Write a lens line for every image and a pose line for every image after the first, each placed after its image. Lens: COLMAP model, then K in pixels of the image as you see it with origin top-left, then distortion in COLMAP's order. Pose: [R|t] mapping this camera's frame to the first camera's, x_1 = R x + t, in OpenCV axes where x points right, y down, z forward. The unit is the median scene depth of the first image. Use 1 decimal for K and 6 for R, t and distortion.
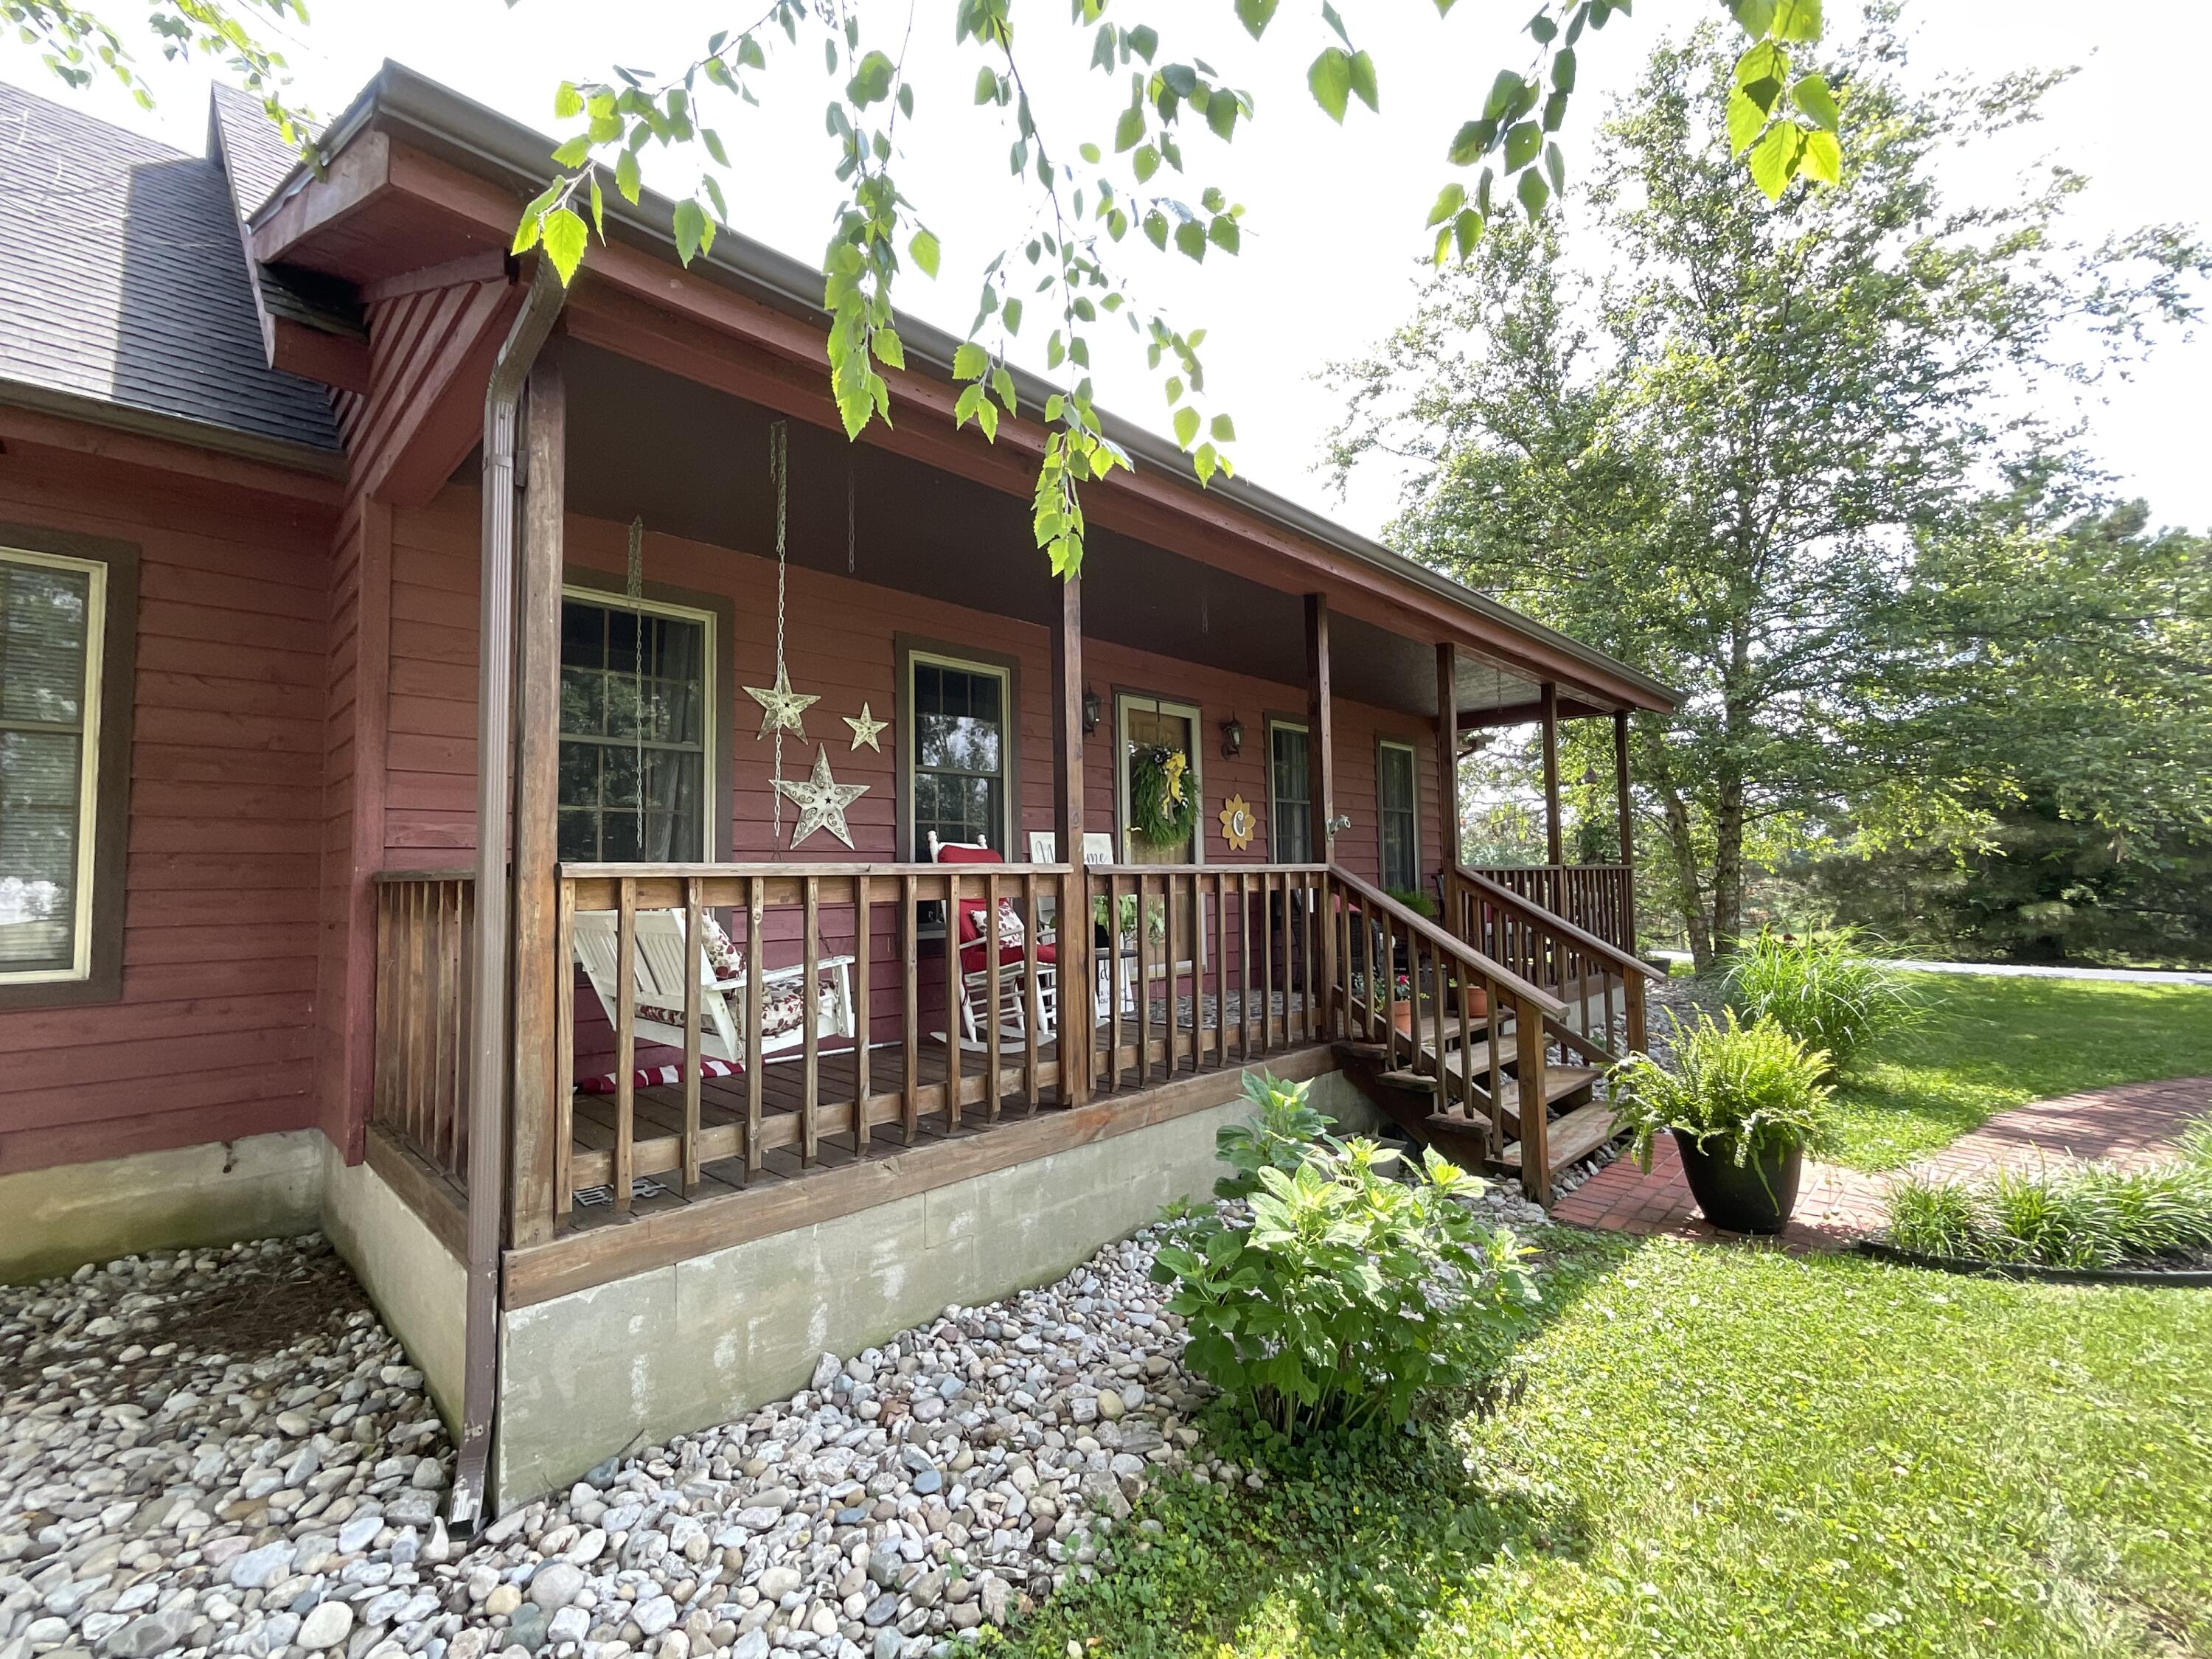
lens RADIAL K [[963.2, 0, 1106.0], [0, 963.2, 829.5], [0, 0, 1]] dist [0.000003, -0.000471]
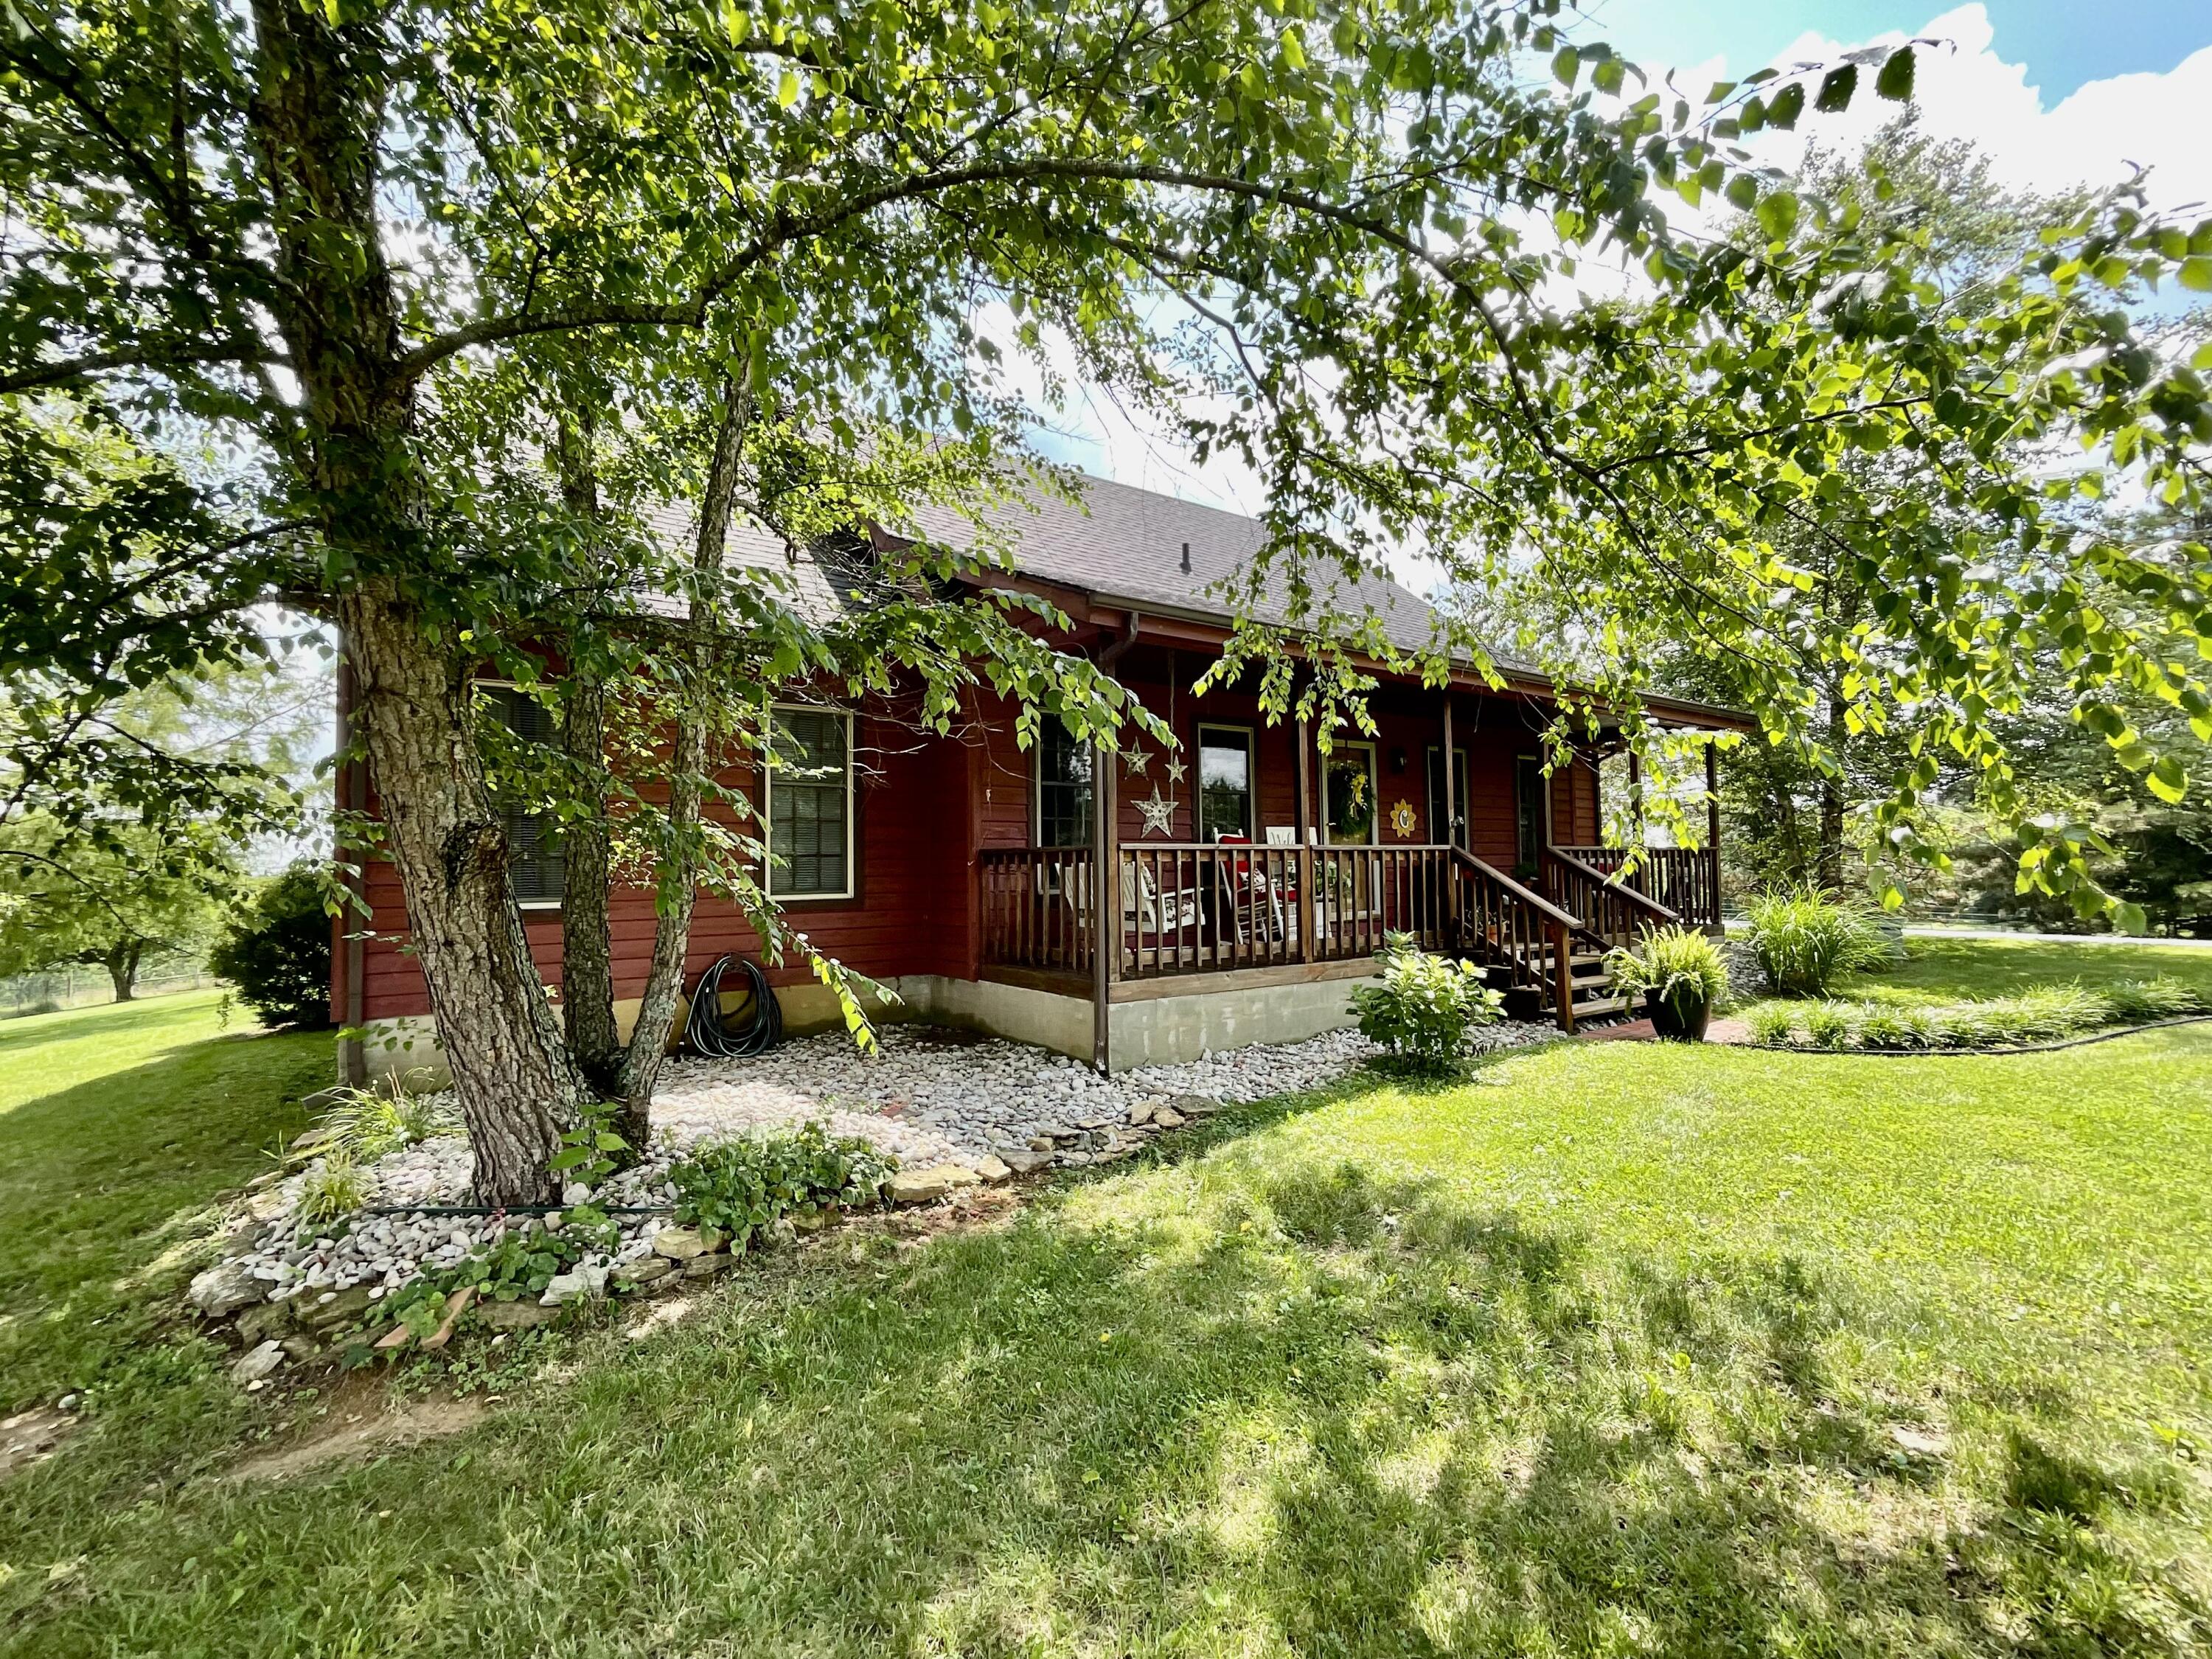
lens RADIAL K [[963.2, 0, 1106.0], [0, 963.2, 829.5], [0, 0, 1]] dist [0.000003, -0.000471]
pose [[0.981960, -0.006769, -0.188970, -0.048735], [0.009115, 0.999892, 0.011550, -0.017547], [0.188871, -0.013064, 0.981915, -0.836550]]
